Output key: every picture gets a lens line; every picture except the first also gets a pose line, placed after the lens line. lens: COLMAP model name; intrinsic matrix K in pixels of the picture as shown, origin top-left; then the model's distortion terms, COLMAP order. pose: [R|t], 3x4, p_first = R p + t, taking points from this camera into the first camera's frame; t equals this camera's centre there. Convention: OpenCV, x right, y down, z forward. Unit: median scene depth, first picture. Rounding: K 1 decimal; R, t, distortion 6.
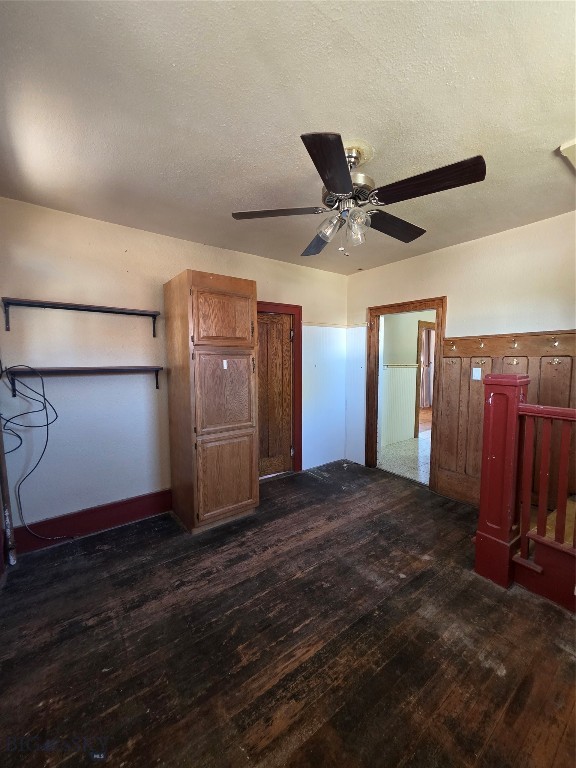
lens RADIAL K [[306.0, 0, 287.6], [0, 306.0, 384.6], [0, 0, 1]] dist [0.002772, -0.000499]
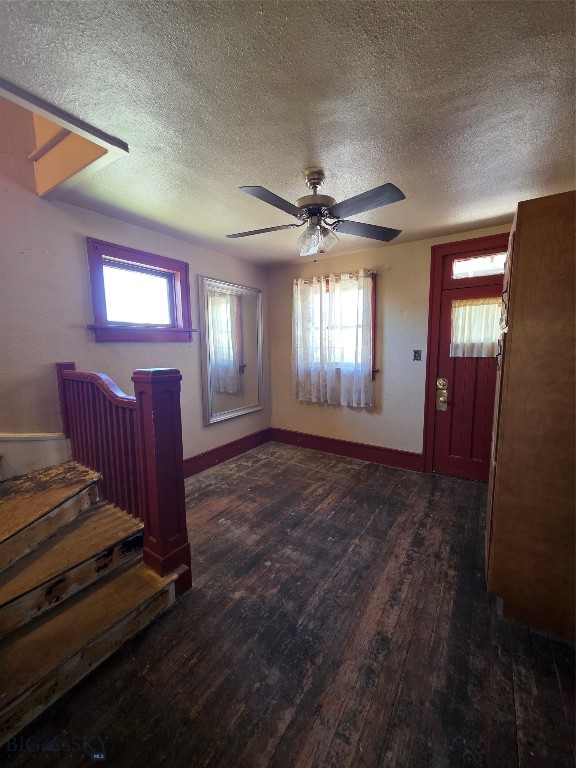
lens RADIAL K [[306.0, 0, 287.6], [0, 306.0, 381.9], [0, 0, 1]] dist [0.002772, -0.000499]
pose [[-0.937601, 0.059090, -0.342655, 0.622795], [-0.010980, 0.979931, 0.199032, -0.171320], [0.347539, 0.190375, -0.918136, 1.830510]]
